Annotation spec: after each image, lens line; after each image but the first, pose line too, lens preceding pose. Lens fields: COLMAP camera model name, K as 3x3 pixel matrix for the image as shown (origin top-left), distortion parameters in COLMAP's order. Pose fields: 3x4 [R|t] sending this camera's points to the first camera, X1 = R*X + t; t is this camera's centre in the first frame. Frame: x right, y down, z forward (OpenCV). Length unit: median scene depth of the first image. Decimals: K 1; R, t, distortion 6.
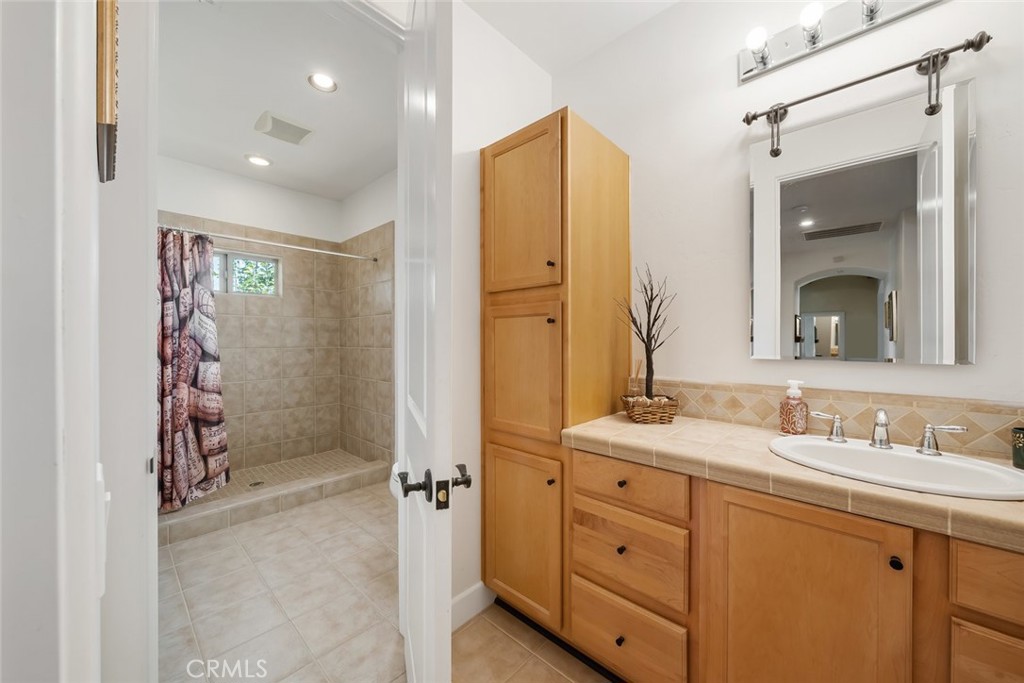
lens RADIAL K [[377.6, 0, 512.0], [0, 377.6, 341.5], [0, 0, 1]] dist [0.000349, 0.000127]
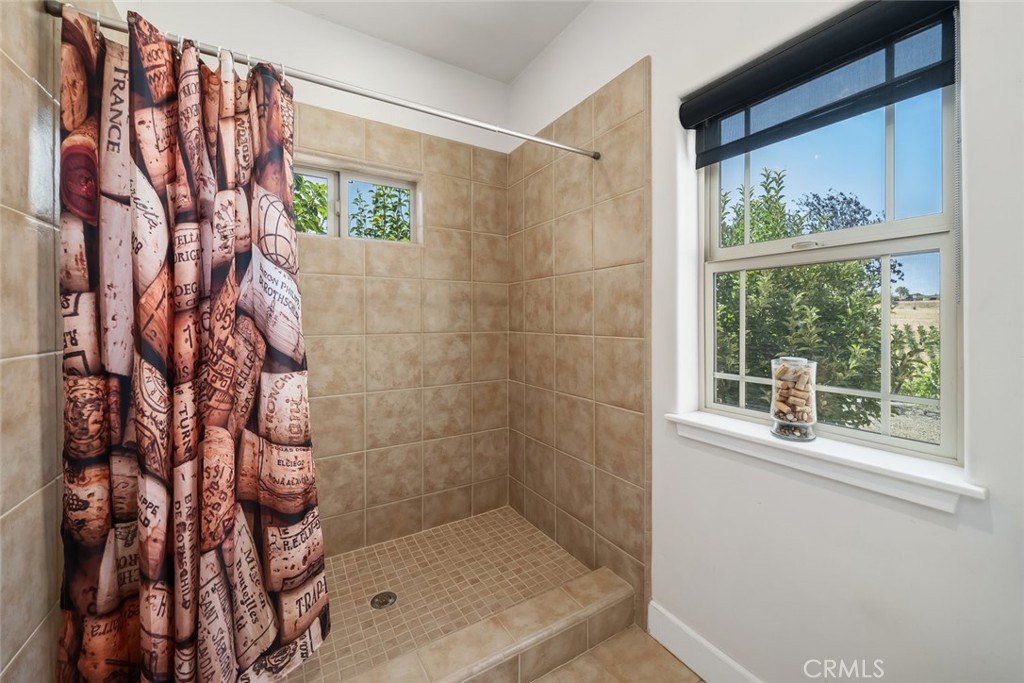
lens RADIAL K [[402.6, 0, 528.2], [0, 402.6, 322.8], [0, 0, 1]] dist [-0.000104, -0.000143]
pose [[0.967608, 0.002953, -0.252441, -0.317055], [-0.001424, 0.999980, 0.006242, -0.003155], [0.252455, -0.005680, 0.967592, 0.474877]]
